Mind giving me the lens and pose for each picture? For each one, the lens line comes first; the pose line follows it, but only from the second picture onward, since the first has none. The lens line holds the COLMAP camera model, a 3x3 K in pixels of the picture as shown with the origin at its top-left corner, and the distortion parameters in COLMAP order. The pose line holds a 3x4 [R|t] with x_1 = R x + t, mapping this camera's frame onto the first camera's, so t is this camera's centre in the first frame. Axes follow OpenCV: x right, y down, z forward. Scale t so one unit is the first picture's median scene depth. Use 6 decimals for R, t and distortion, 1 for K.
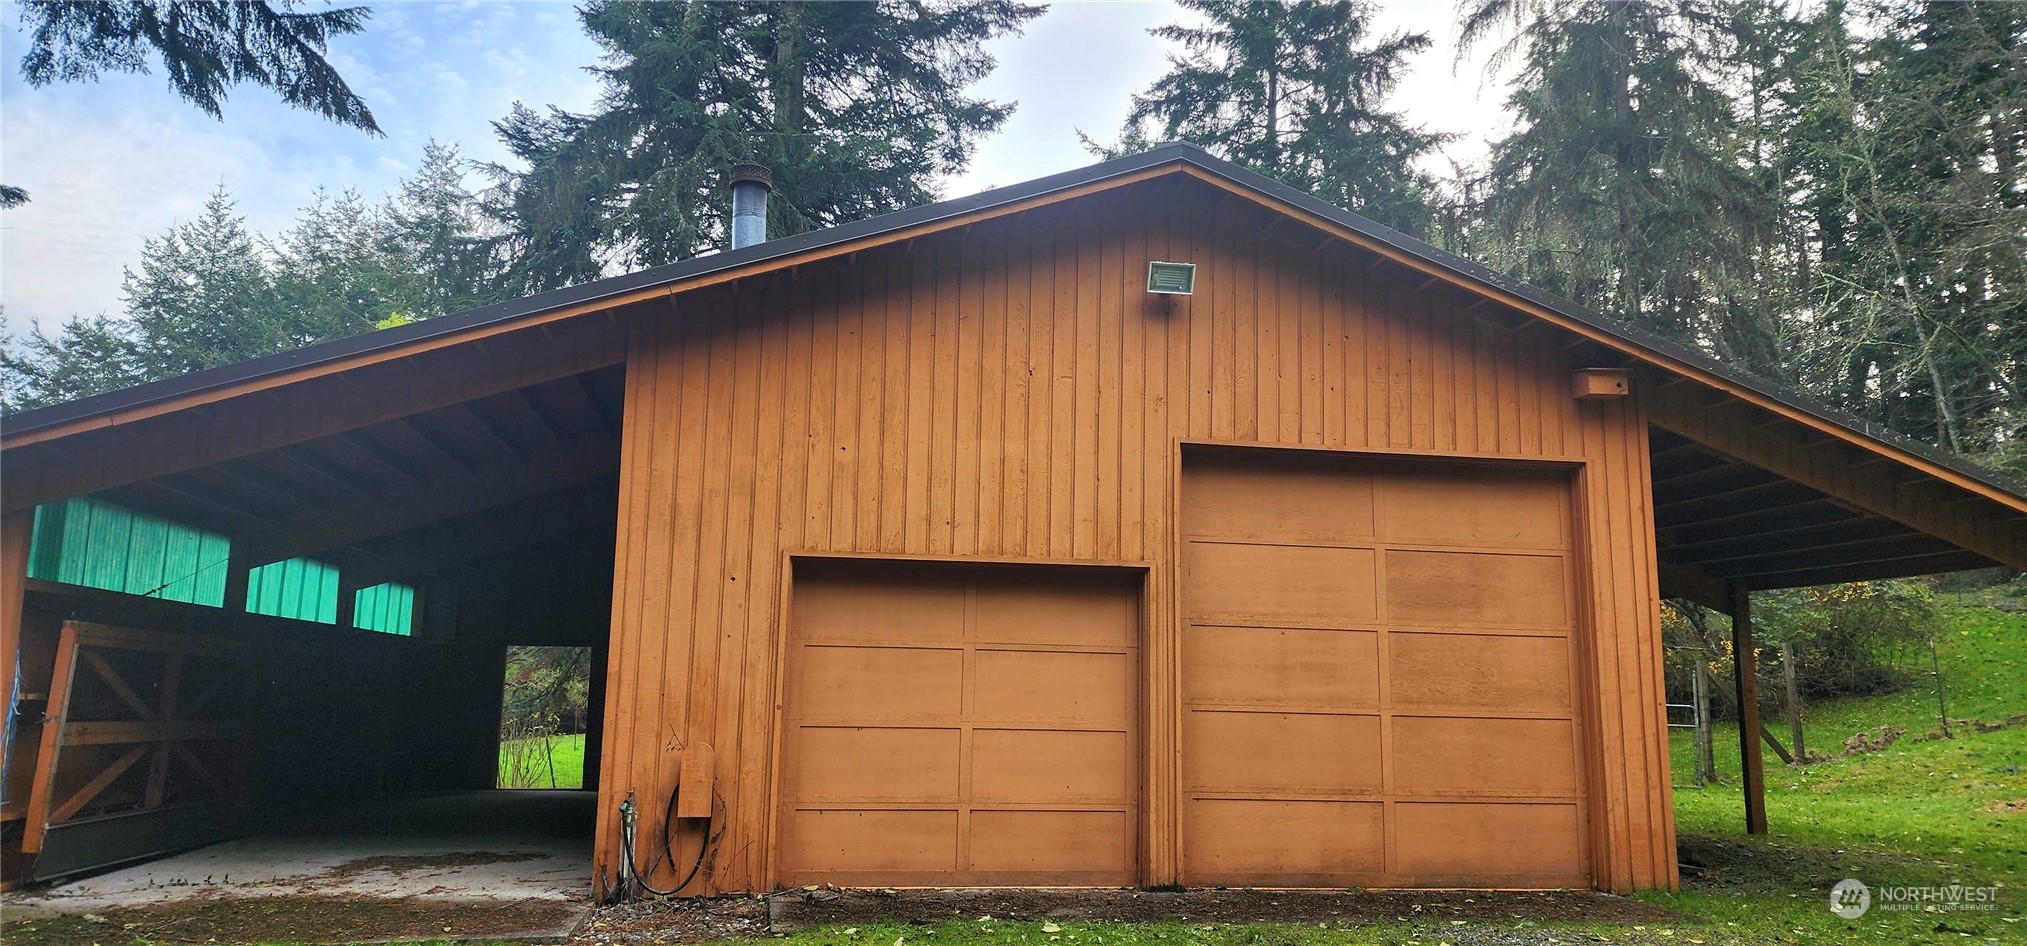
lens RADIAL K [[1341.0, 0, 1005.3], [0, 1341.0, 479.4], [0, 0, 1]] dist [0.101703, -0.097595]
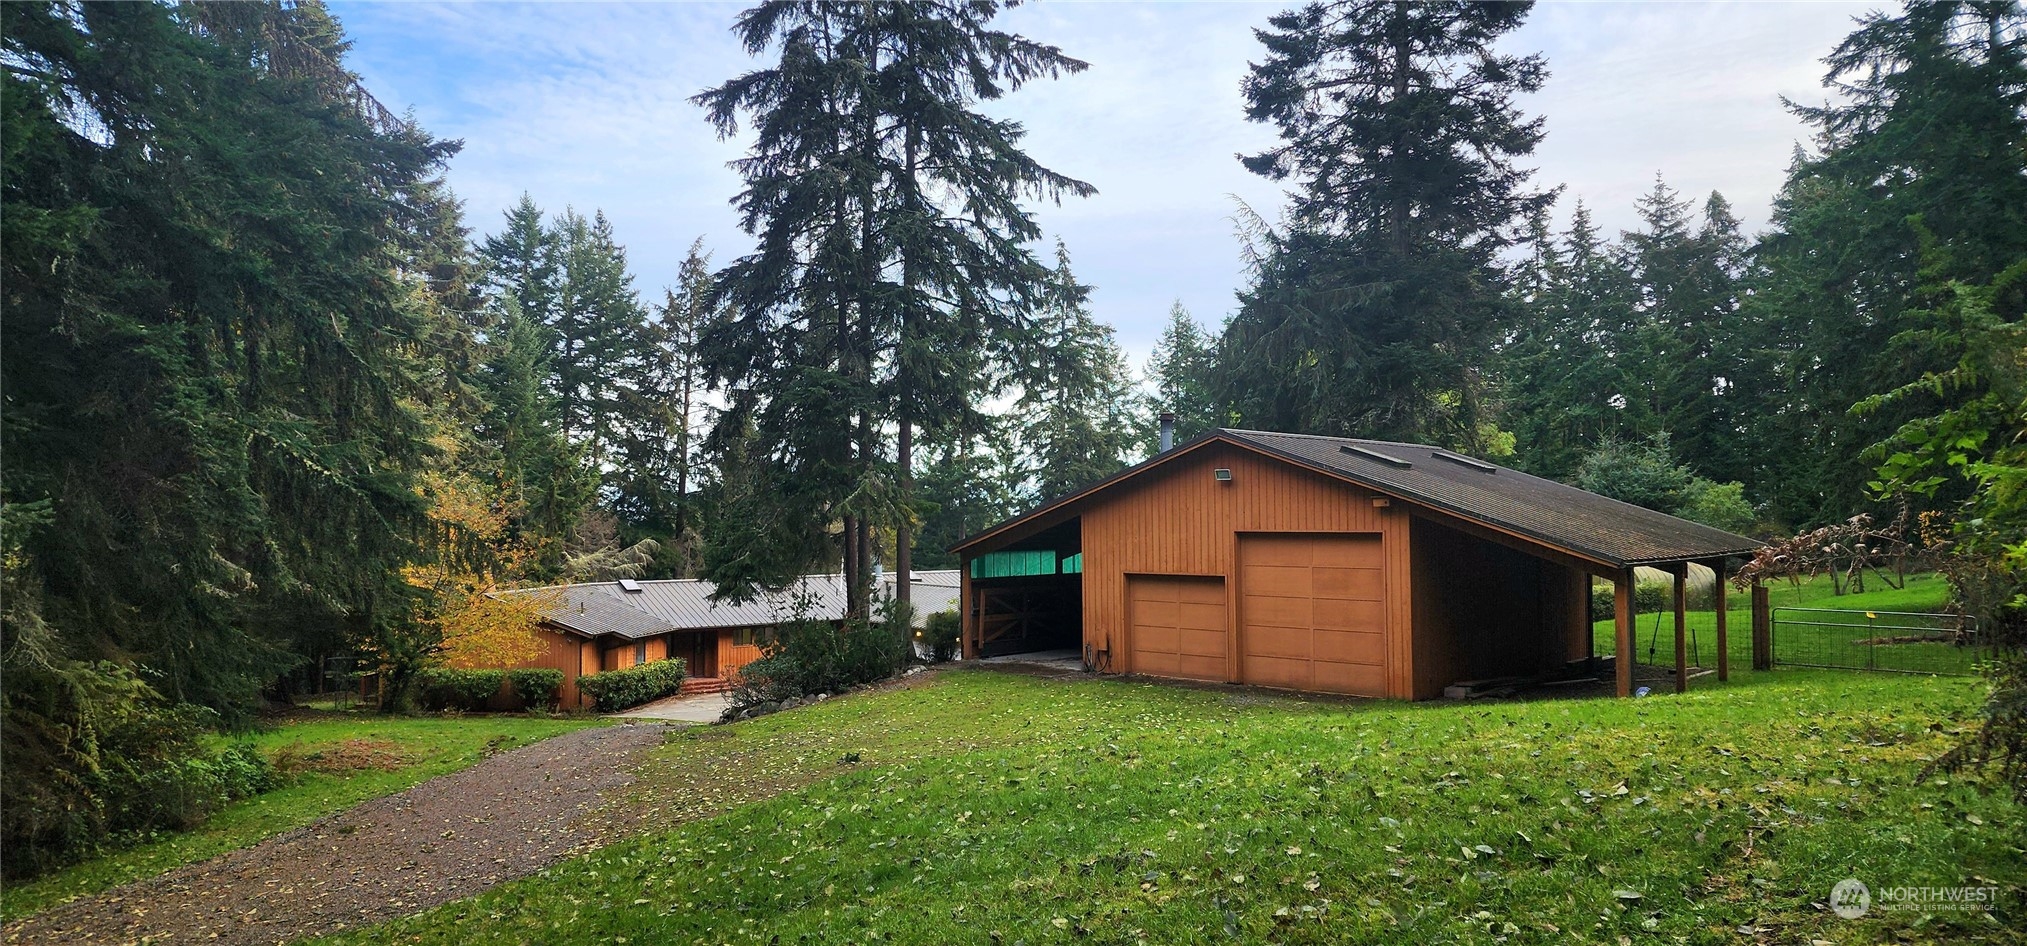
lens RADIAL K [[1341.0, 0, 1005.3], [0, 1341.0, 479.4], [0, 0, 1]] dist [0.101703, -0.097595]
pose [[0.645143, -0.041949, -0.762910, 1.979691], [0.133669, 0.989290, 0.058638, -0.365118], [0.752279, -0.139808, 0.643840, -1.162026]]
